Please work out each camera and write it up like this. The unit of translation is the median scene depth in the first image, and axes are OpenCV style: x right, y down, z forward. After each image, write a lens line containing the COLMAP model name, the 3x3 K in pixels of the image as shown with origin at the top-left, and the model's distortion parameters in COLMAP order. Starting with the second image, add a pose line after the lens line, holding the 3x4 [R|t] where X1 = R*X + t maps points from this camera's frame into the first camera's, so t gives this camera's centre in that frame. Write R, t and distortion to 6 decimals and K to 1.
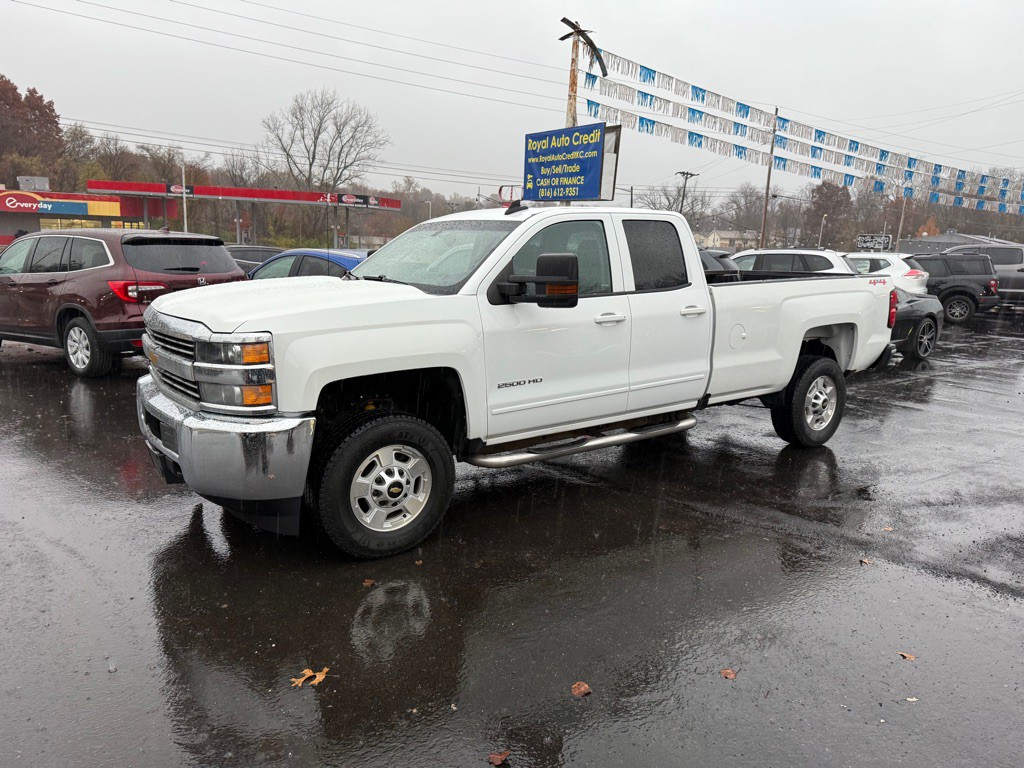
lens RADIAL K [[718.1, 0, 513.1], [0, 718.1, 392.8], [0, 0, 1]] dist [0.055242, -0.068507]
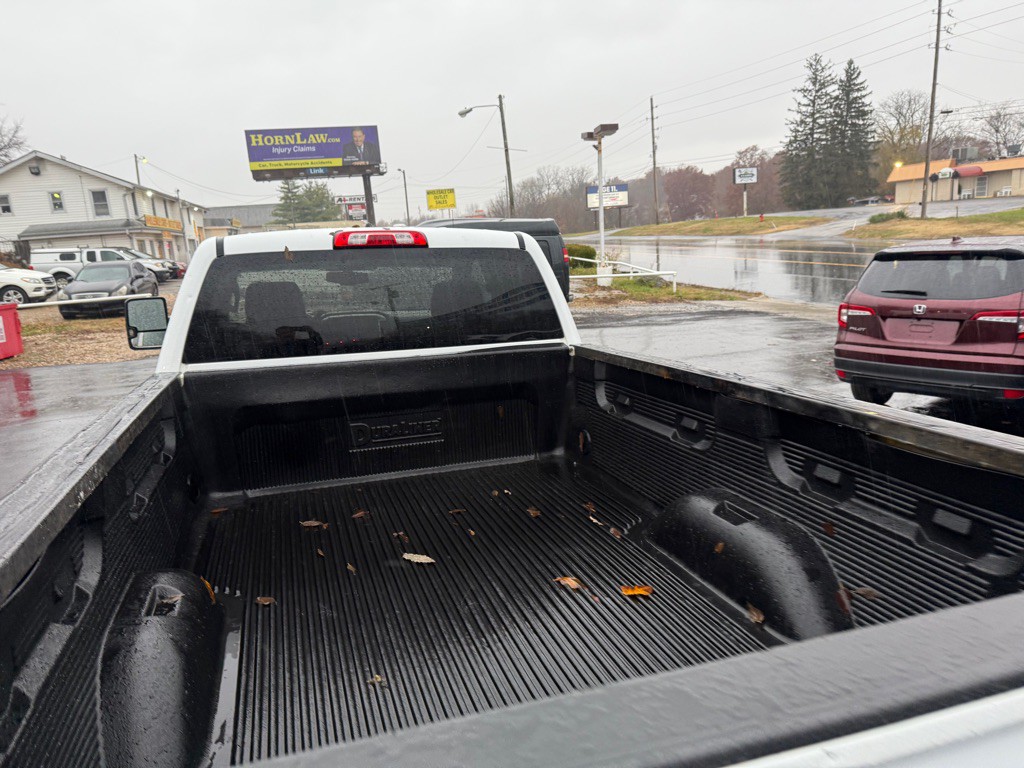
lens RADIAL K [[718.1, 0, 505.7], [0, 718.1, 394.6], [0, 0, 1]] dist [0.055242, -0.068507]
pose [[-0.317303, 0.179785, -0.931126, 0.423830], [-0.157215, 0.958306, 0.238607, -0.189489], [0.935202, 0.222098, -0.275809, 0.869079]]
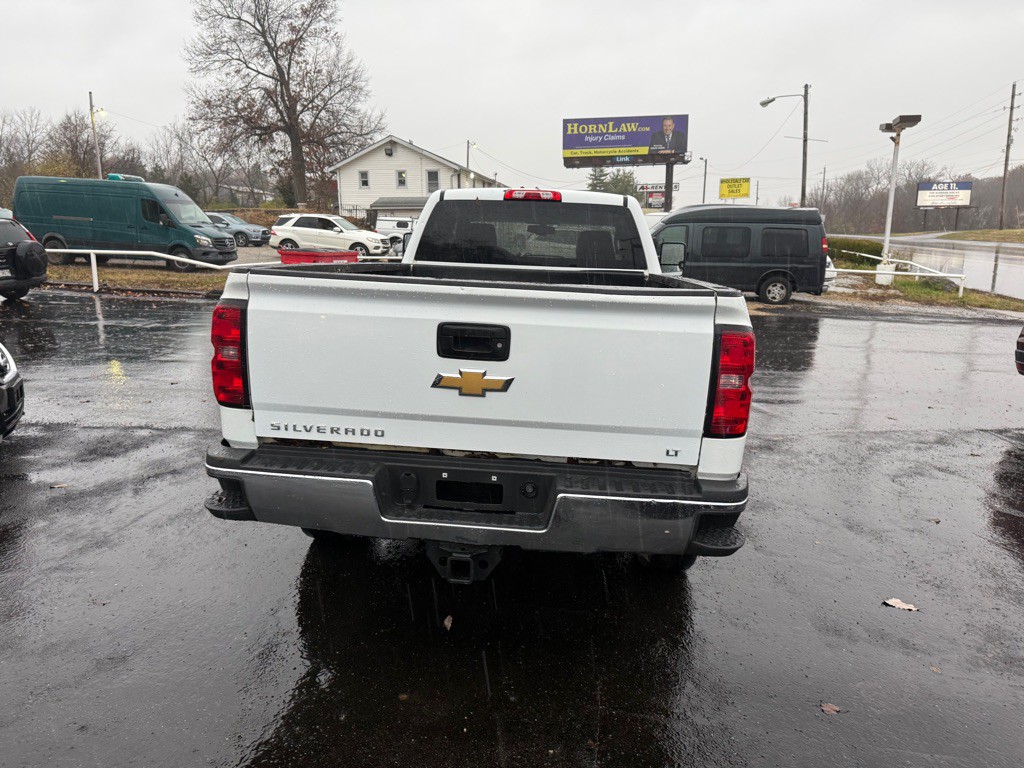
lens RADIAL K [[718.1, 0, 513.3], [0, 718.1, 388.3], [0, 0, 1]] dist [0.055242, -0.068507]
pose [[-0.654931, 0.114094, -0.747026, 0.566060], [-0.191685, 0.931124, 0.310266, -0.201513], [0.730973, 0.346397, -0.587952, 1.089355]]
